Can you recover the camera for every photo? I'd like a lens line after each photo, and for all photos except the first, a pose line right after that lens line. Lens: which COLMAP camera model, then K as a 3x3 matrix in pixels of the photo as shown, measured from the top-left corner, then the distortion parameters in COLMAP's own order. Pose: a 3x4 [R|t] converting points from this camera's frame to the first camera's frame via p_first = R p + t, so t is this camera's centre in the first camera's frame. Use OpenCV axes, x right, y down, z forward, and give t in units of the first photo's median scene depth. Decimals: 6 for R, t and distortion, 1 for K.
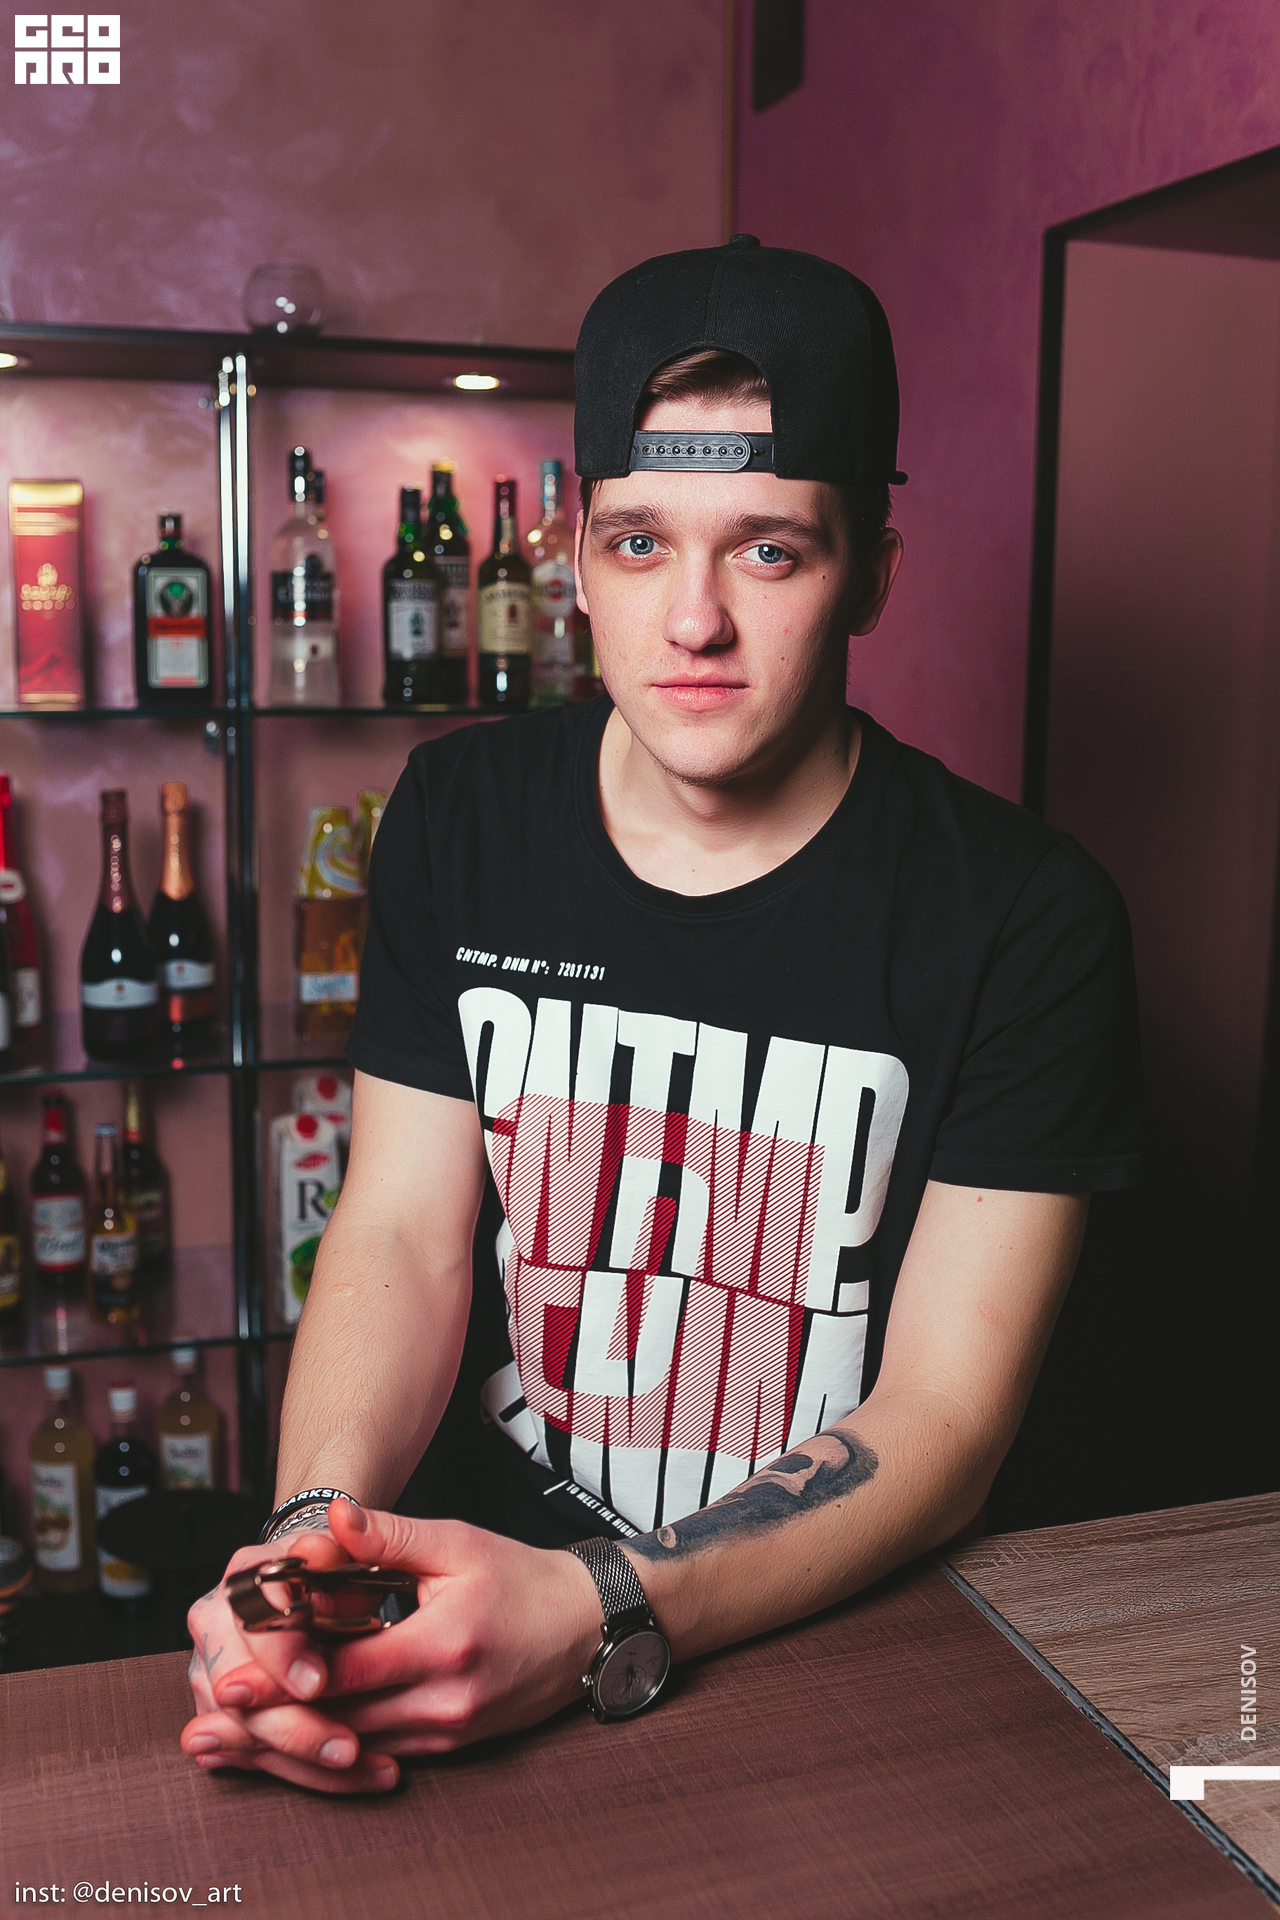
lens RADIAL K [[1896.7, 0, 636.1], [0, 1896.7, 958.4], [0, 0, 1]] dist [-0.081114, -0.006453]
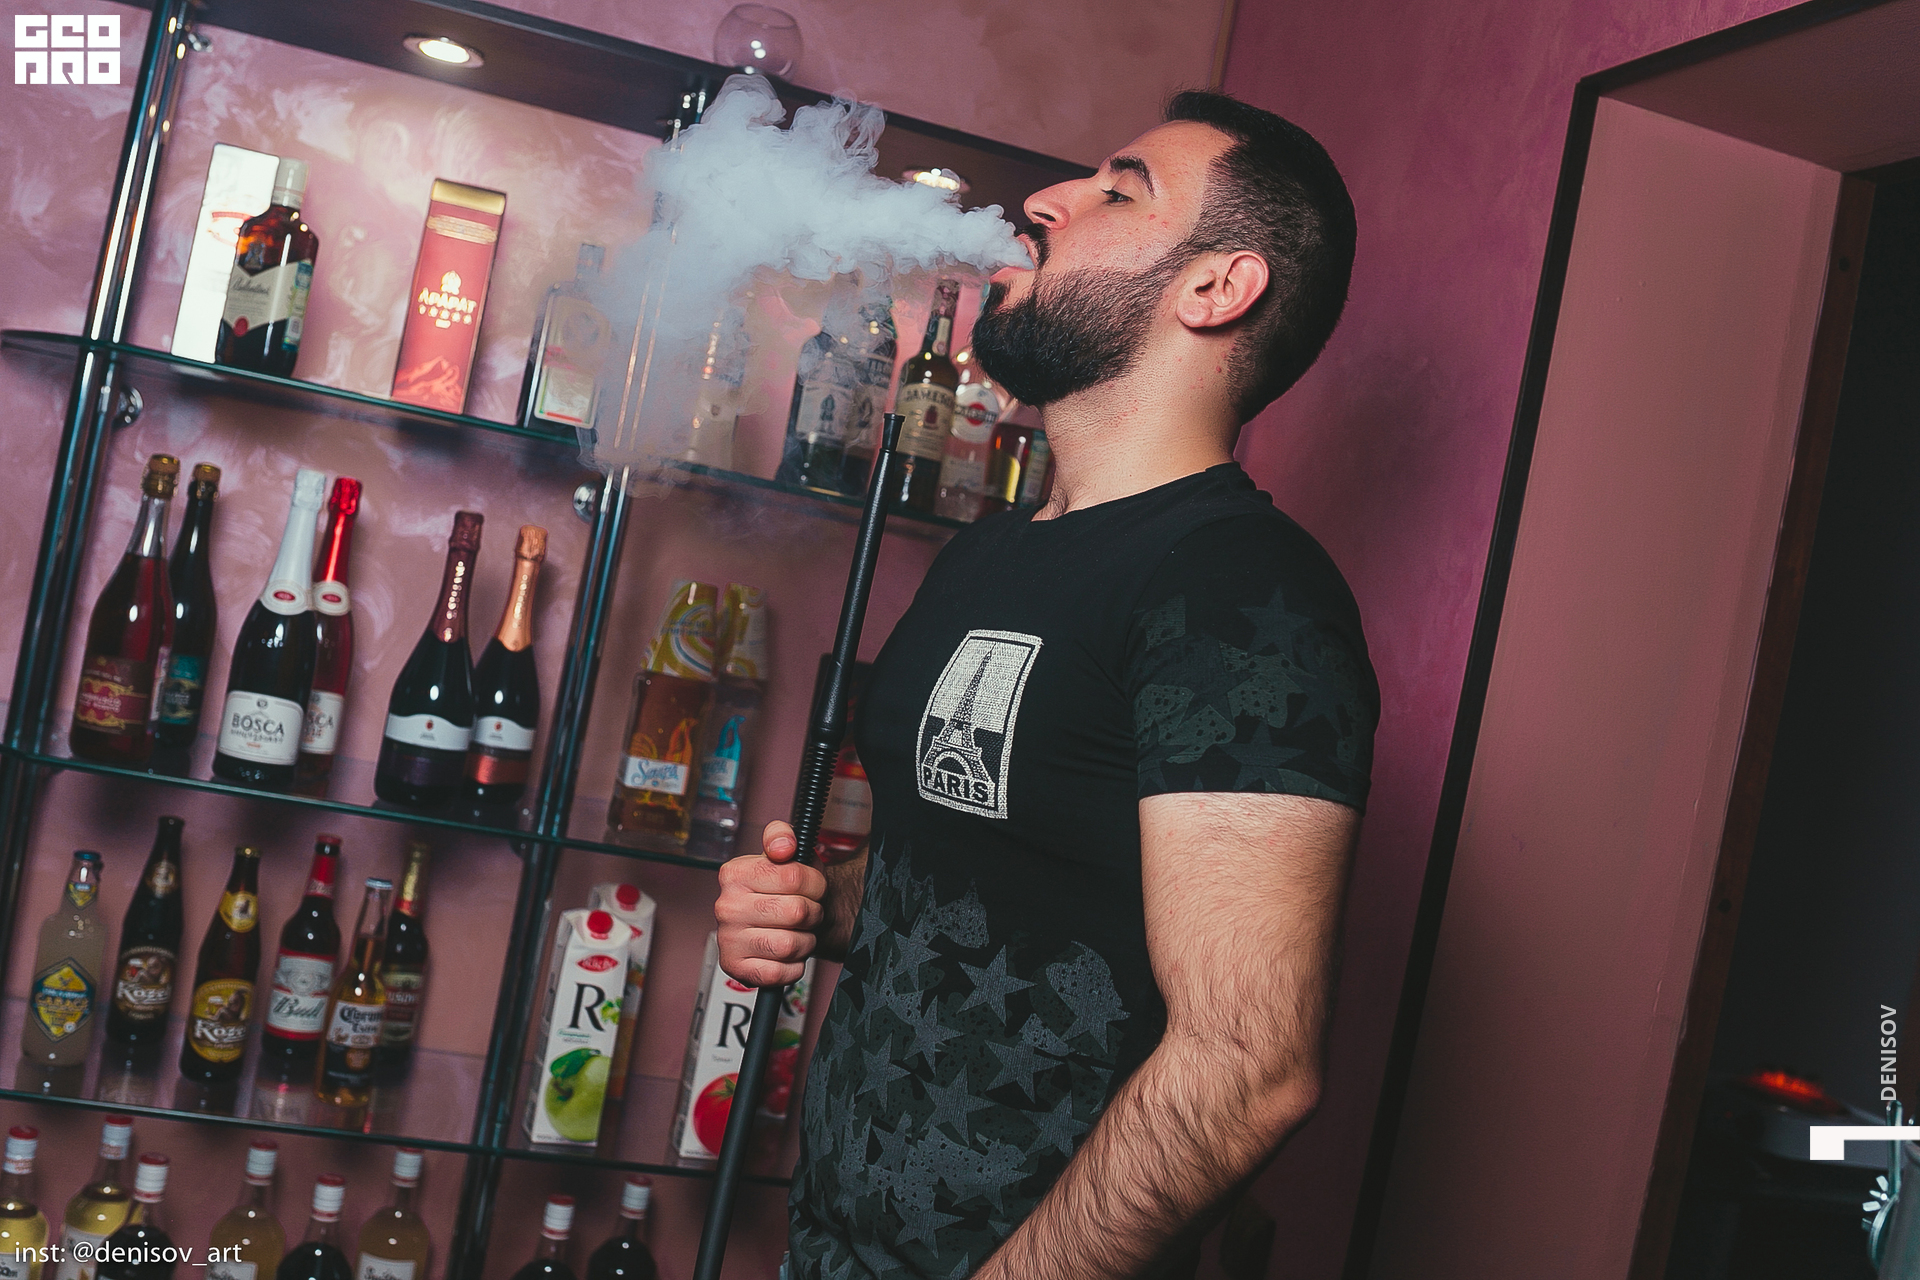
lens RADIAL K [[1896.7, 0, 966.1], [0, 1896.7, 632.1], [0, 0, 1]] dist [-0.081114, -0.006453]
pose [[0.983765, 0.179194, -0.009823, -0.020370], [-0.178338, 0.970012, -0.165141, 0.071872], [-0.020064, 0.164212, 0.986221, 0.096706]]
